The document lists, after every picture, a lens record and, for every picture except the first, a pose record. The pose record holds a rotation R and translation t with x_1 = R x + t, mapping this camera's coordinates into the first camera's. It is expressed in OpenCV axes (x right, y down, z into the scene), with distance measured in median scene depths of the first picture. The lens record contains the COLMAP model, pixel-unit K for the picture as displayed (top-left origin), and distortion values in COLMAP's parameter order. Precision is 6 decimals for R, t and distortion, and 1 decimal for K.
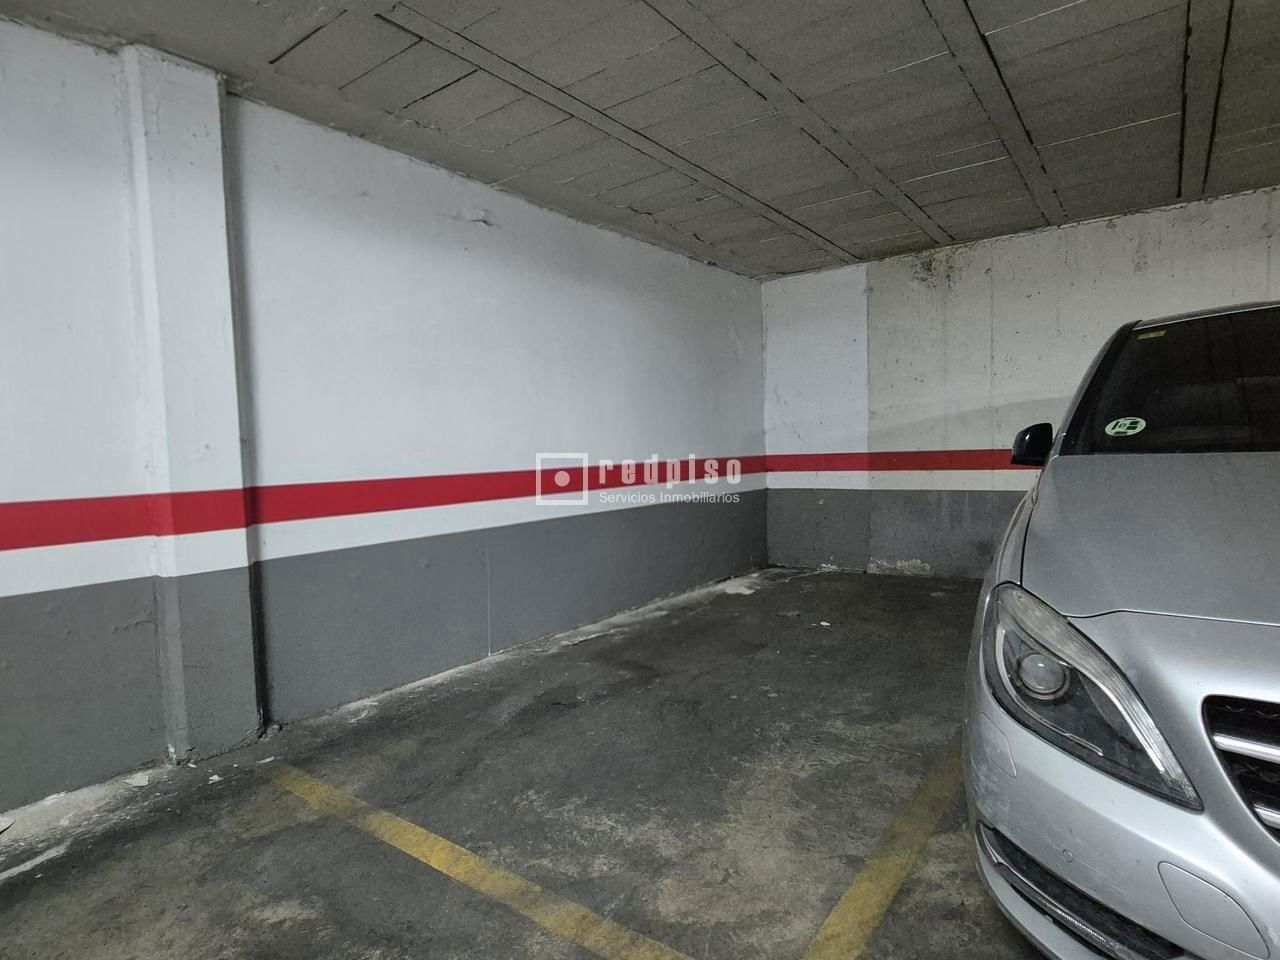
lens RADIAL K [[697.2, 0, 646.6], [0, 697.2, 480.2], [0, 0, 1]] dist [-0.006209, -0.000501]
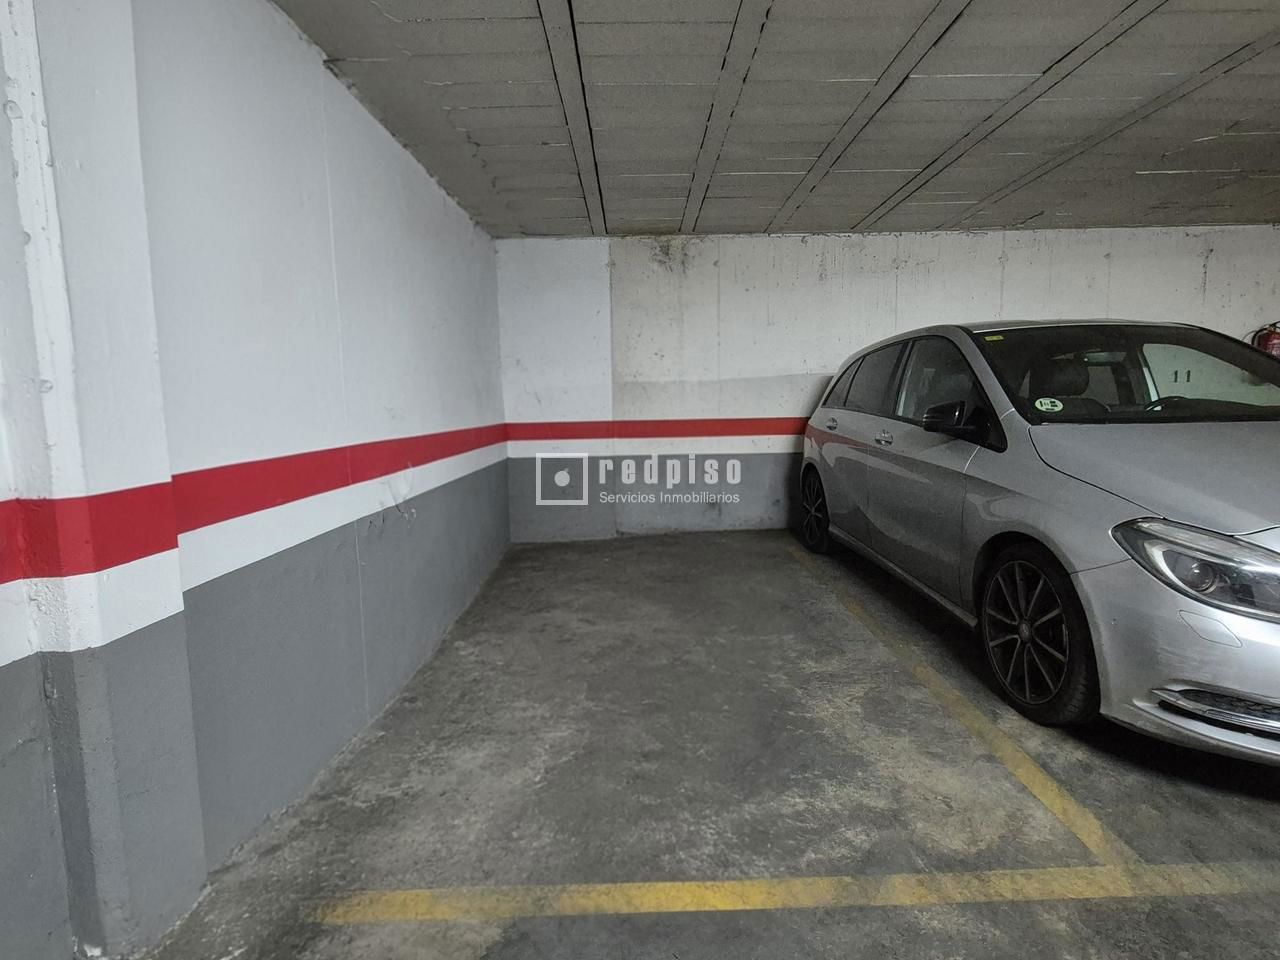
lens RADIAL K [[697.2, 0, 644.8], [0, 697.2, 482.9], [0, 0, 1]] dist [-0.006209, -0.000501]
pose [[0.793347, -0.050266, 0.606690, -0.383581], [0.019723, 0.998184, 0.056911, -0.007464], [-0.608450, -0.033184, 0.792898, 0.176572]]
